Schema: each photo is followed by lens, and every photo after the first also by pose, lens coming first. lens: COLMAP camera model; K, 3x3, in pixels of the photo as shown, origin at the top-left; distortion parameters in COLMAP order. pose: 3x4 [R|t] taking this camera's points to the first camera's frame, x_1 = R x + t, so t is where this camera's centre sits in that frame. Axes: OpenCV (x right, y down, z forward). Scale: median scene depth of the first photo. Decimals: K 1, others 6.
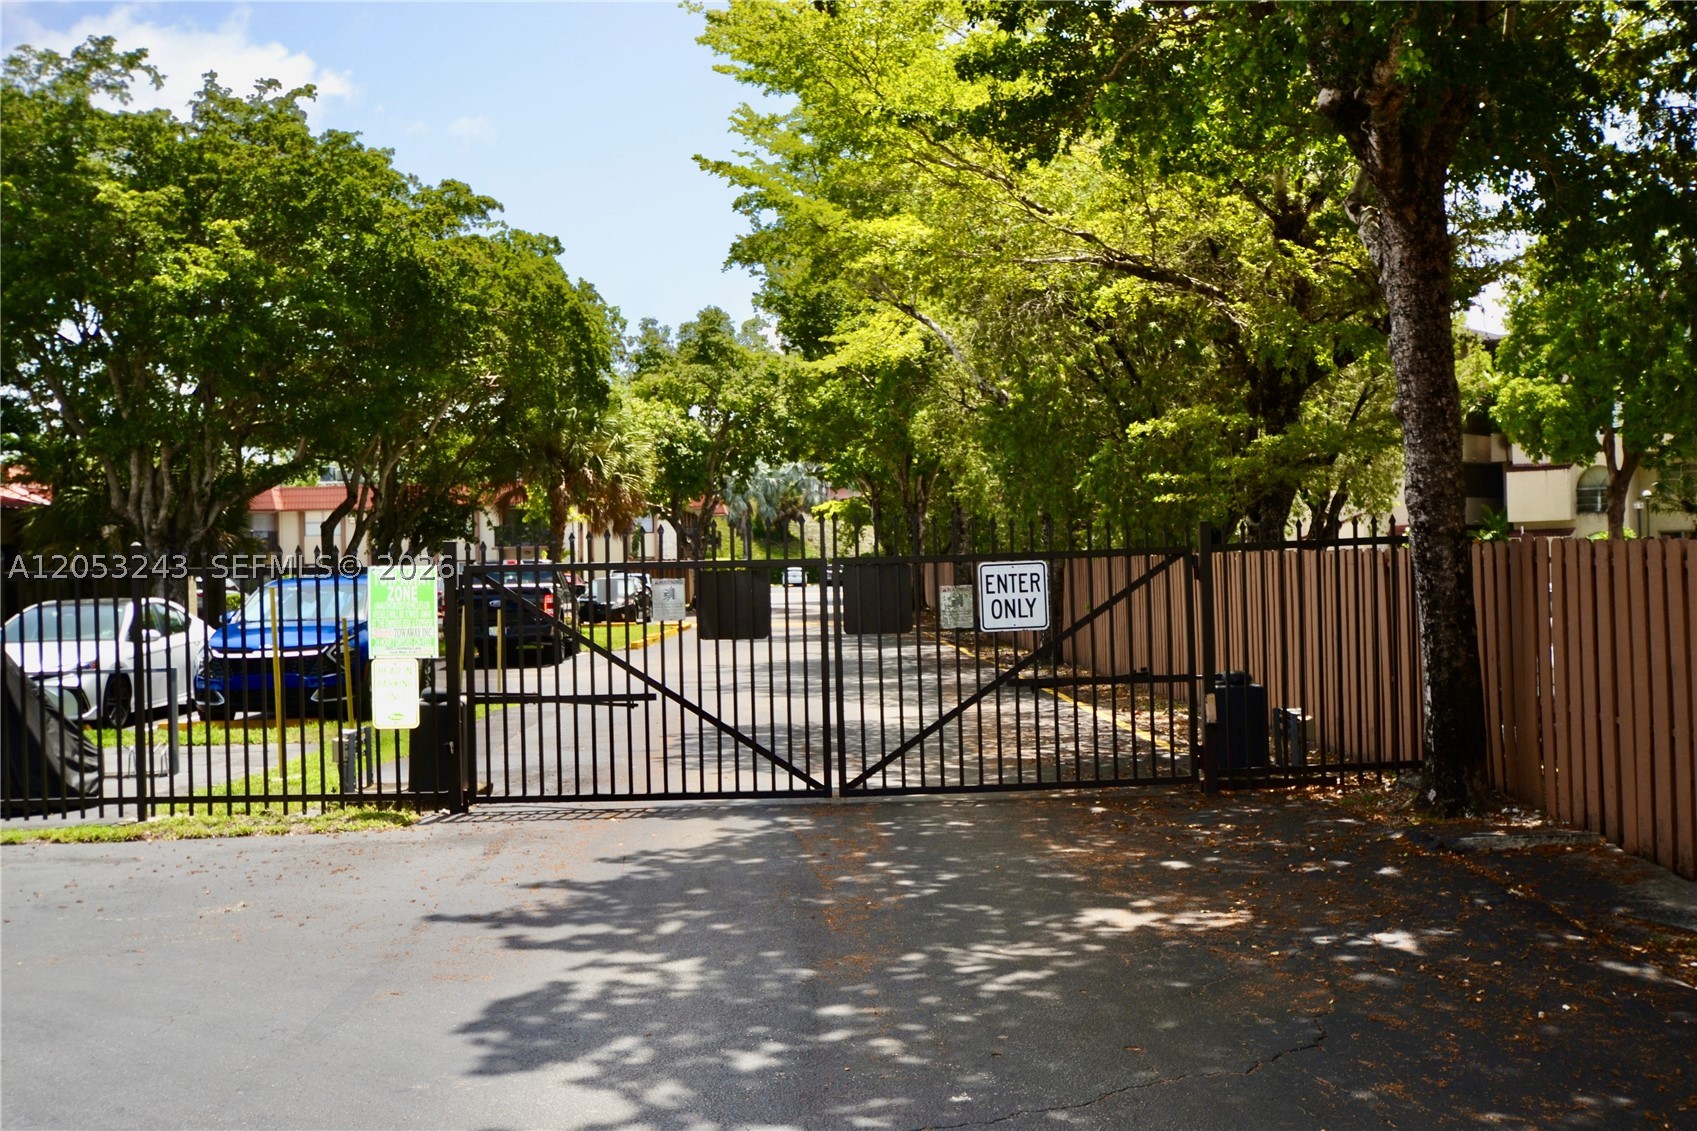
lens RADIAL K [[1721.0, 0, 848.9], [0, 1721.0, 566.0], [0, 0, 1]] dist [0.006393, 0.005347]
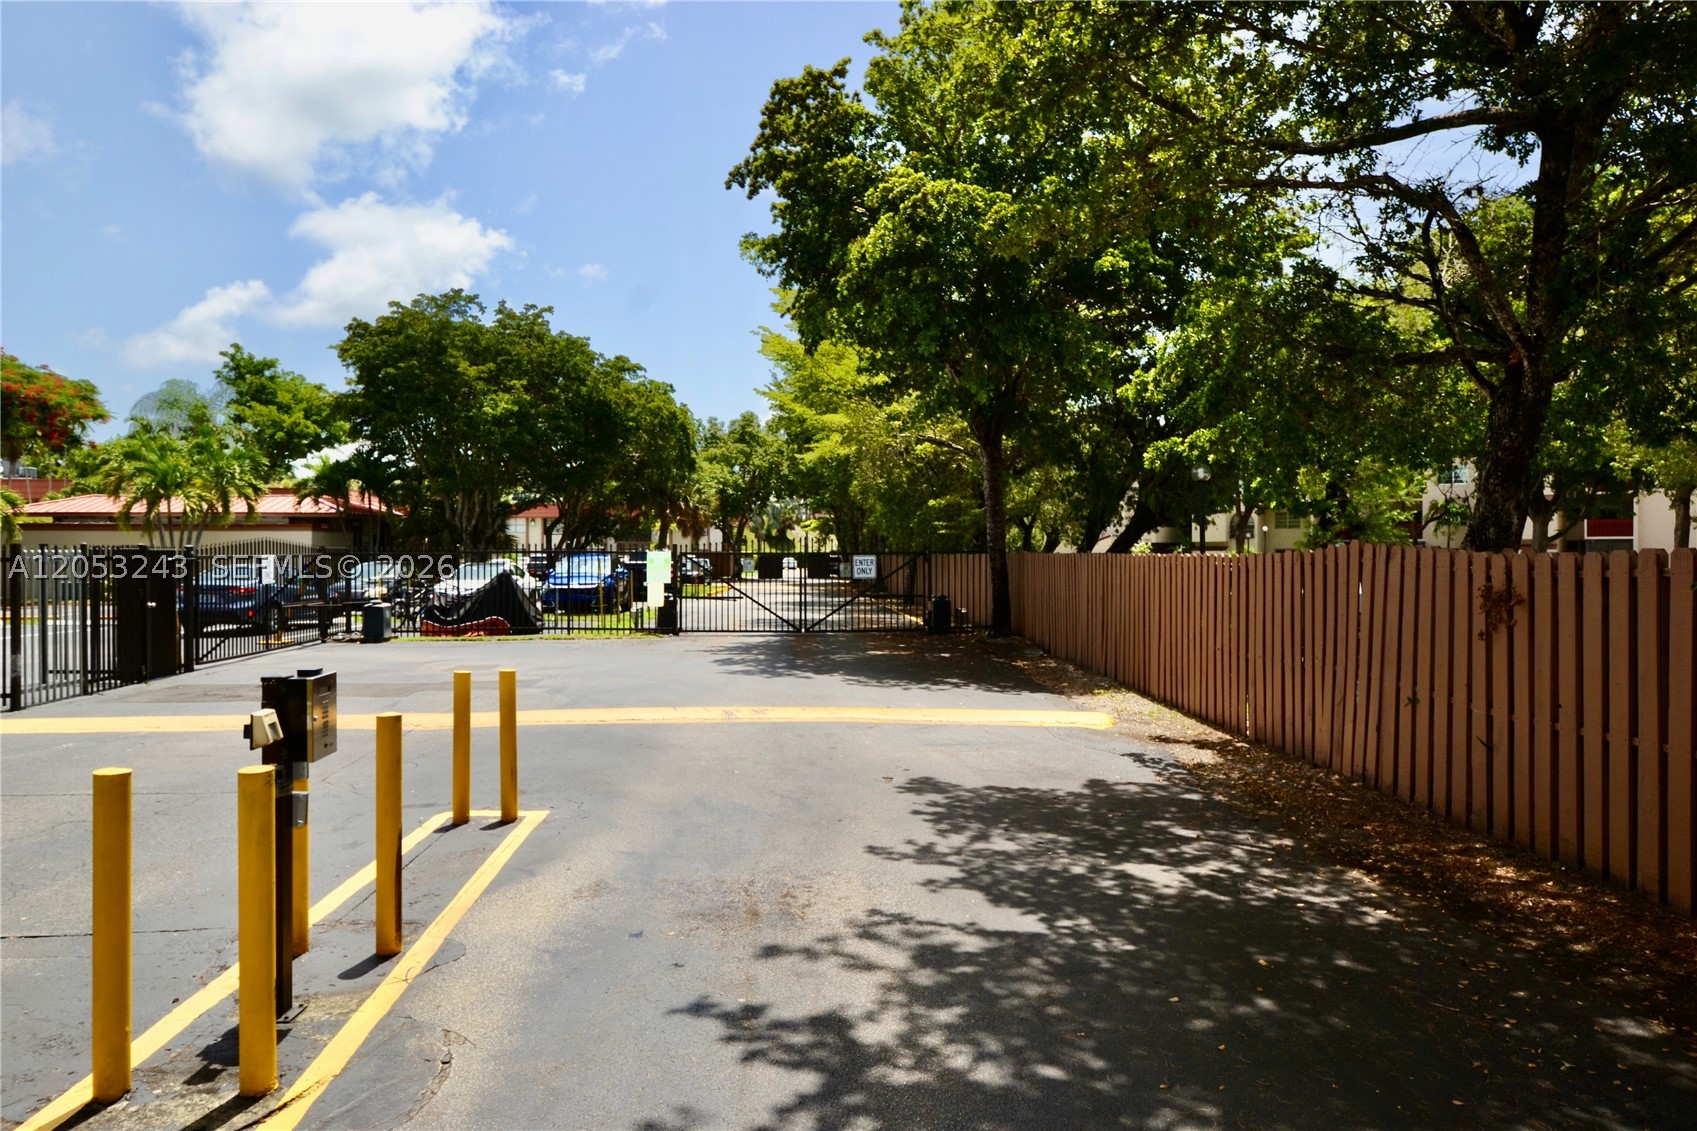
lens RADIAL K [[1106.5, 0, 847.7], [0, 1106.5, 562.6], [0, 0, 1]] dist [-0.001517, -0.000153]
pose [[0.999490, 0.023965, 0.021115, 0.008160], [-0.024053, 0.999703, 0.003961, 0.001021], [-0.021014, -0.004467, 0.999769, -0.282878]]
